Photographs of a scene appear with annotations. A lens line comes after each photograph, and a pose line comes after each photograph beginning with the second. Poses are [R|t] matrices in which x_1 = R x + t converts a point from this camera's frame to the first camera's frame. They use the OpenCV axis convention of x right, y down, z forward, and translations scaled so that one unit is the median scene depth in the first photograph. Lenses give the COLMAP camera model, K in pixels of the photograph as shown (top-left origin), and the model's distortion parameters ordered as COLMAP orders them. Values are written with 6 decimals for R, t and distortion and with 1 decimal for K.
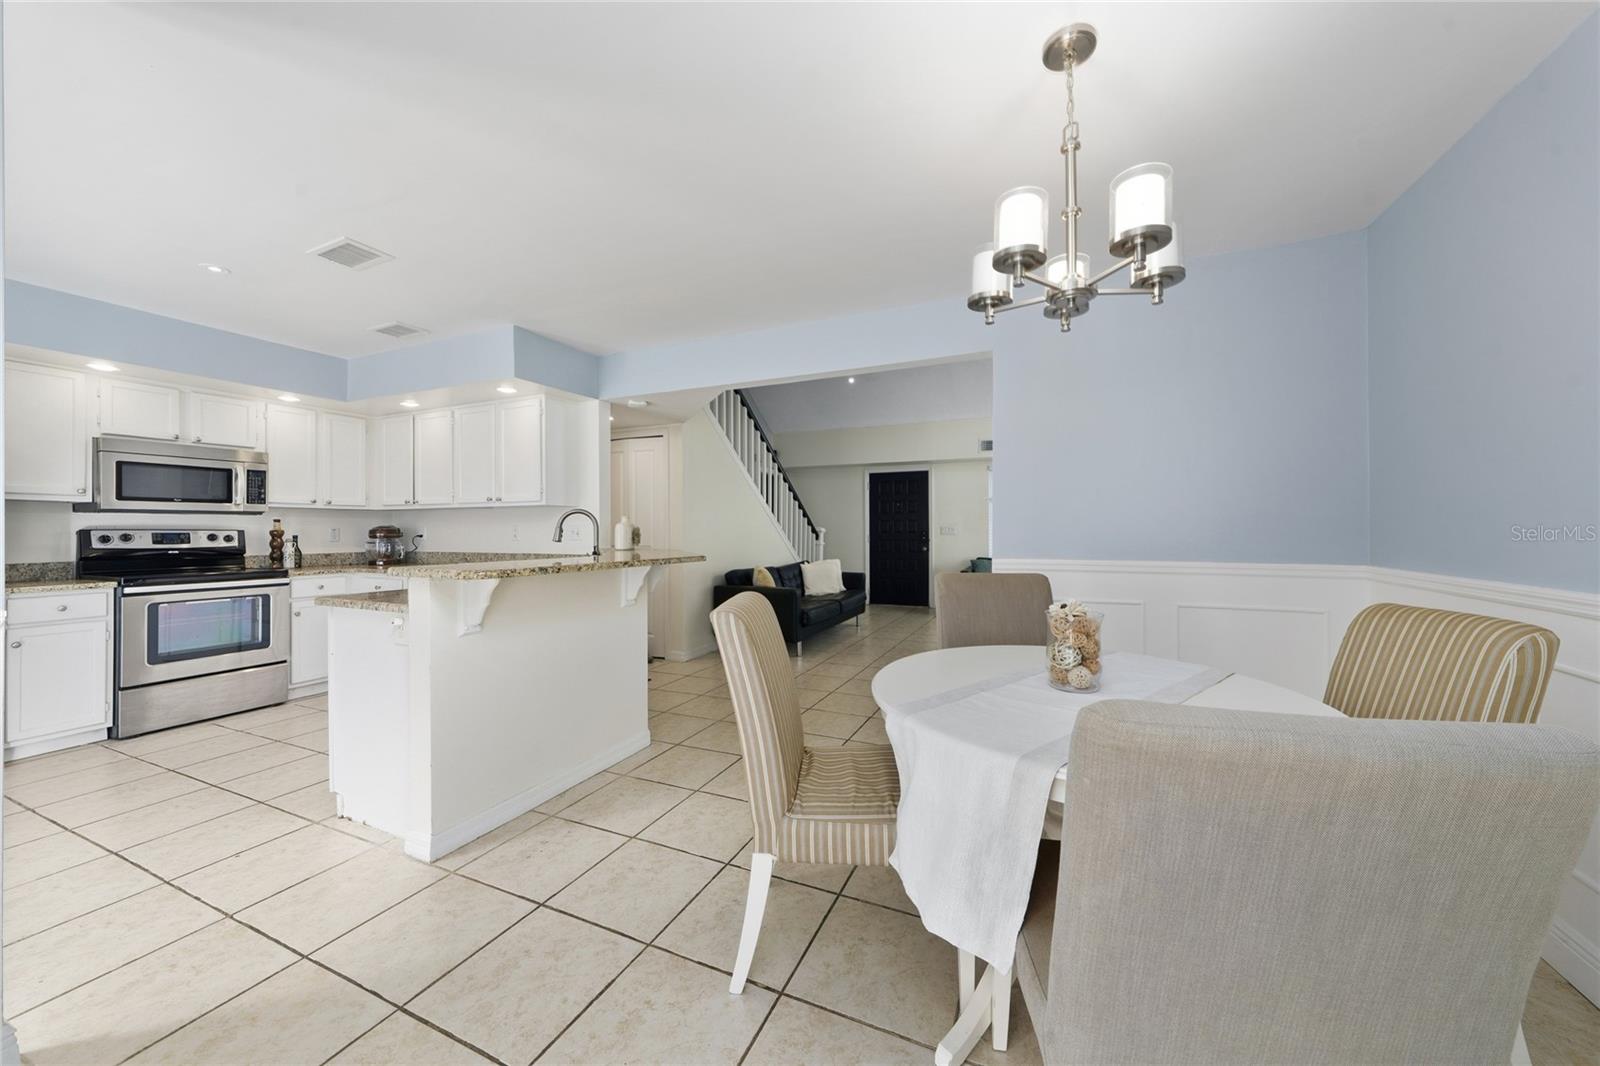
lens RADIAL K [[552.8, 0, 797.1], [0, 552.8, 527.0], [0, 0, 1]] dist [-0.002600, 0.000238]
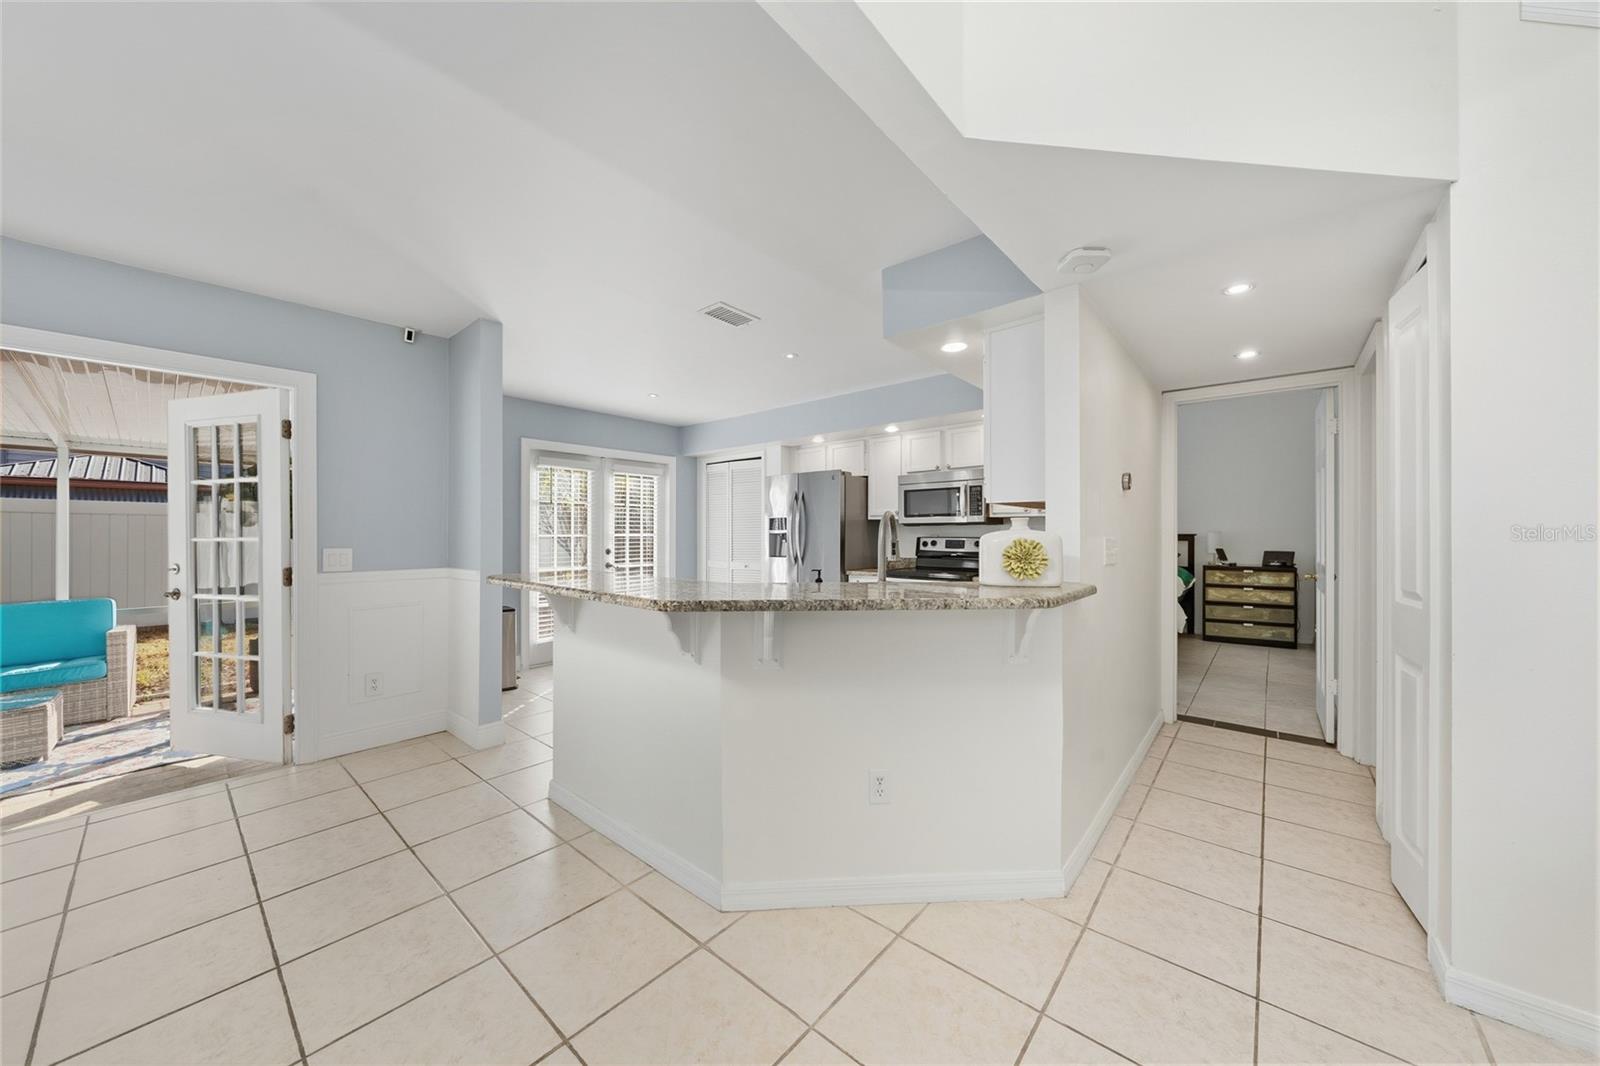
lens RADIAL K [[552.8, 0, 805.2], [0, 552.8, 536.5], [0, 0, 1]] dist [-0.002600, 0.000238]
pose [[-0.277862, 0.026123, -0.960266, 0.213744], [0.020086, 0.999570, 0.021380, -0.031307], [0.960411, -0.013347, -0.278267, 0.986204]]
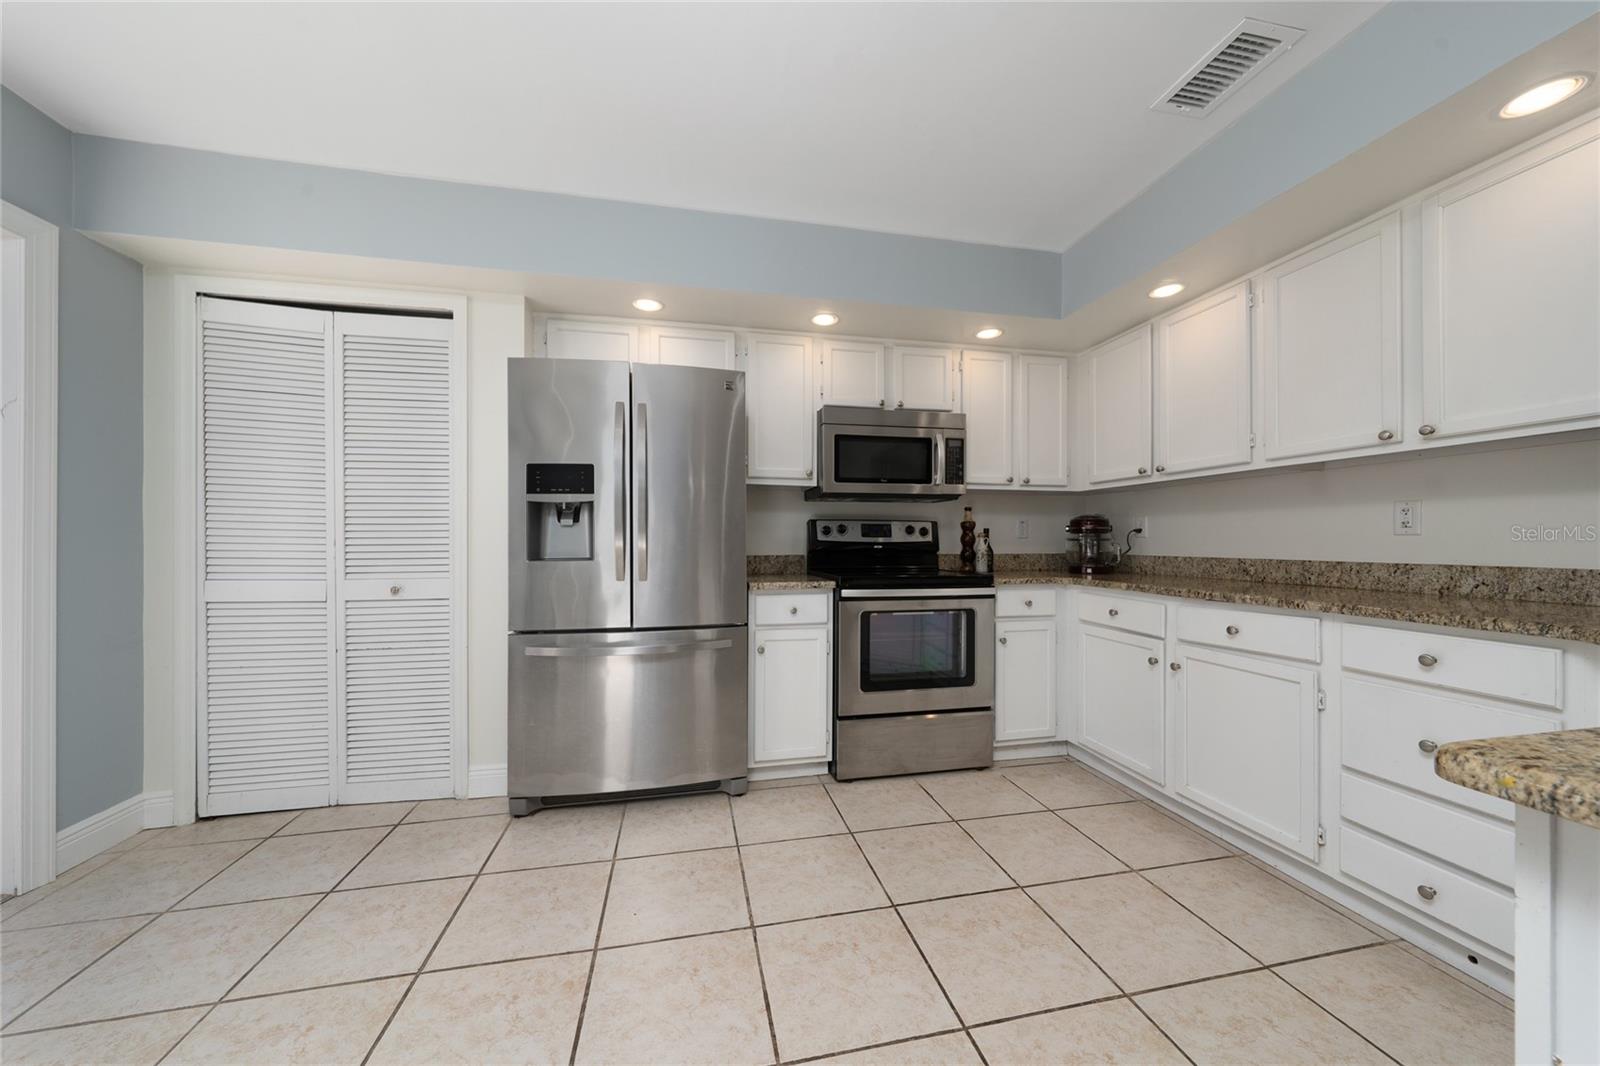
lens RADIAL K [[552.8, 0, 808.0], [0, 552.8, 544.0], [0, 0, 1]] dist [-0.002600, 0.000238]
pose [[0.592312, 0.013210, -0.805600, -0.499441], [0.001901, 0.999840, 0.017793, 0.025020], [0.805706, -0.012071, 0.592192, 0.402043]]
